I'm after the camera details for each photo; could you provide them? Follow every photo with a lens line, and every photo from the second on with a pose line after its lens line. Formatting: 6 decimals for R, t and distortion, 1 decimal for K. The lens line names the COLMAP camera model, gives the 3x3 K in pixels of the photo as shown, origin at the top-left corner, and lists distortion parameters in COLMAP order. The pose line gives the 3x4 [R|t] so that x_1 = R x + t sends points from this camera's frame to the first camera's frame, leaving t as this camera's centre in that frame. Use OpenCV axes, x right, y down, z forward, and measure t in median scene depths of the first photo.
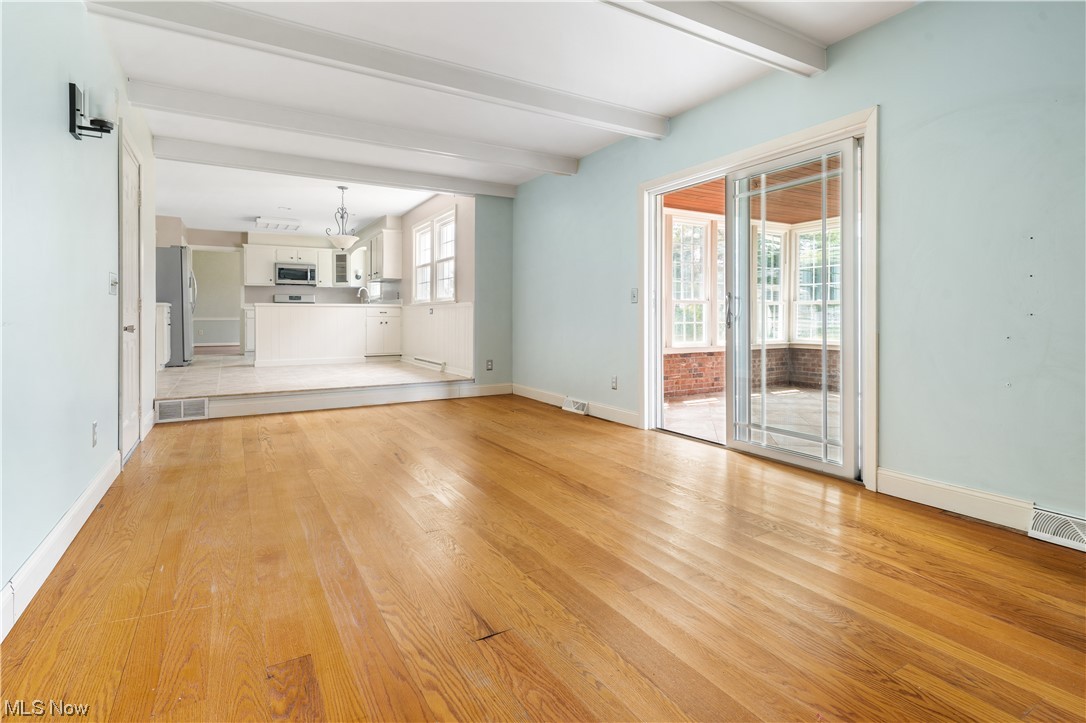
lens RADIAL K [[530.7, 0, 544.0], [0, 530.7, 317.4], [0, 0, 1]] dist [-0.002382, 0.000940]
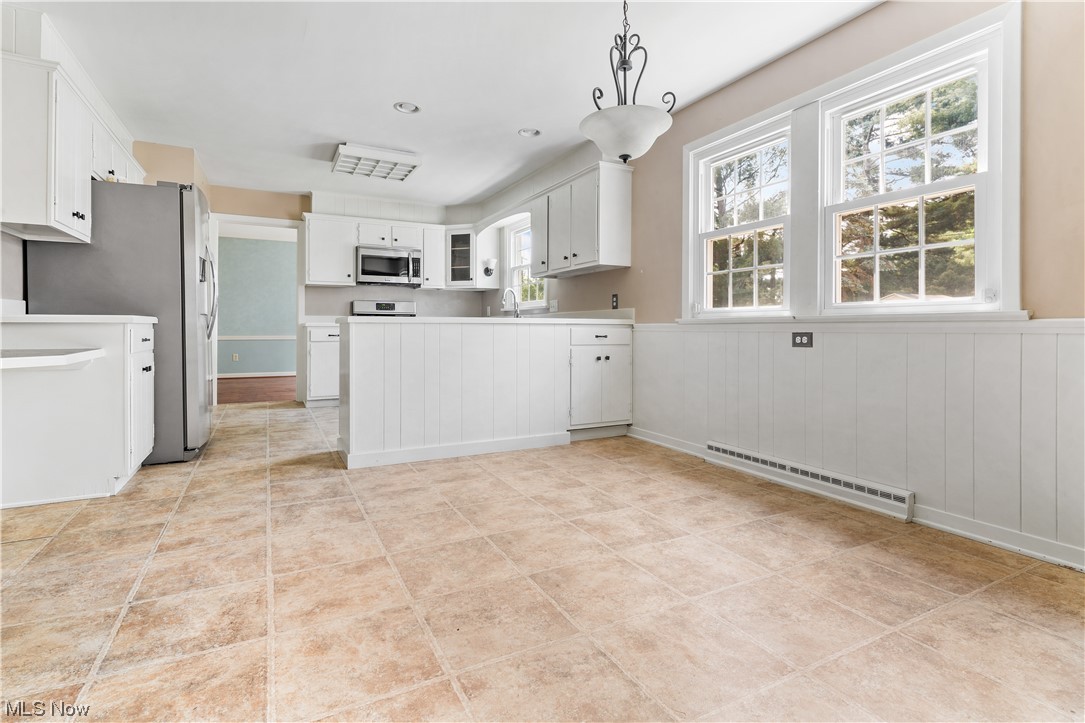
lens RADIAL K [[530.2, 0, 544.0], [0, 530.2, 327.3], [0, 0, 1]] dist [-0.002382, 0.000940]
pose [[0.998437, 0.004728, -0.055697, -0.265477], [-0.004898, 0.999984, -0.002926, -0.012979], [0.055682, 0.003194, 0.998443, 0.426065]]
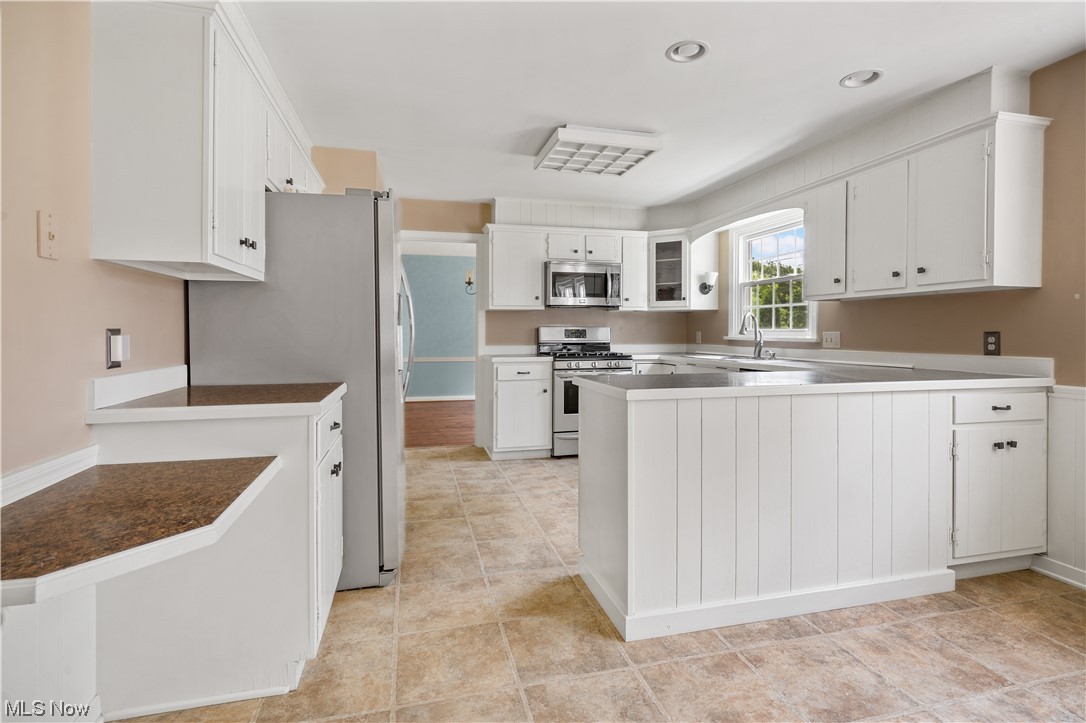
lens RADIAL K [[530.7, 0, 543.2], [0, 530.7, 329.9], [0, 0, 1]] dist [-0.002382, 0.000940]
pose [[0.958393, 0.002101, -0.285445, -0.368912], [-0.003128, 0.999990, -0.003142, -0.039774], [0.285435, 0.003904, 0.958390, 0.537103]]
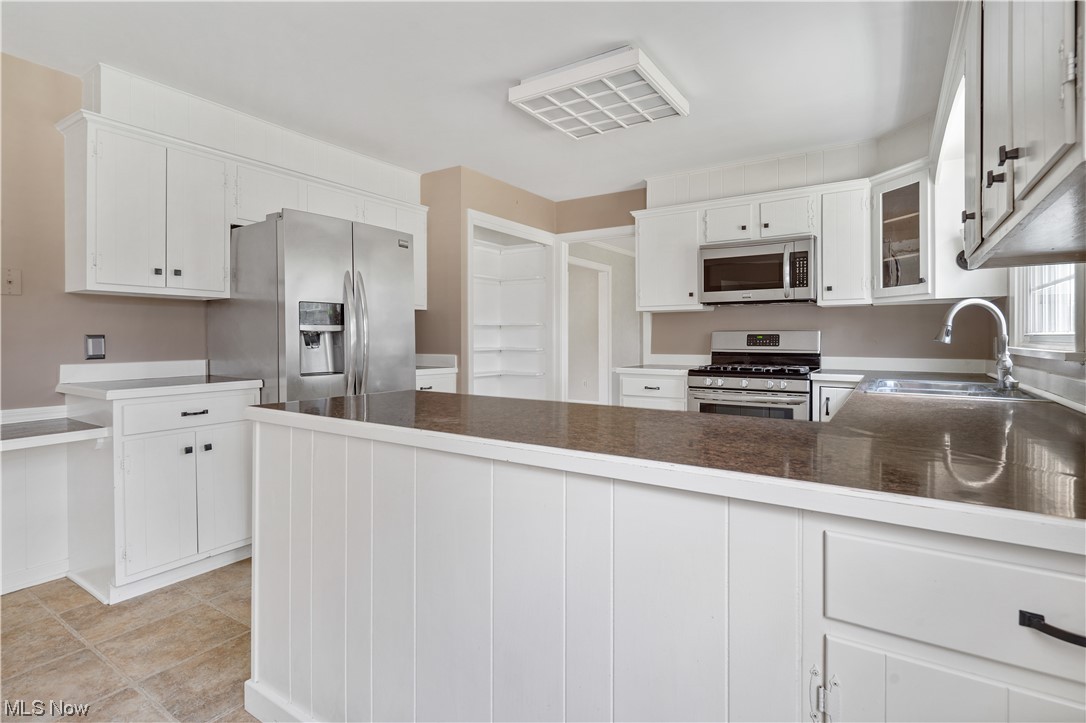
lens RADIAL K [[530.7, 0, 541.0], [0, 530.7, 339.0], [0, 0, 1]] dist [-0.002382, 0.000940]
pose [[0.435116, 0.006220, -0.900353, -0.219312], [-0.003649, 0.999980, 0.005145, -0.040043], [0.900367, 0.001047, 0.435130, 0.732824]]
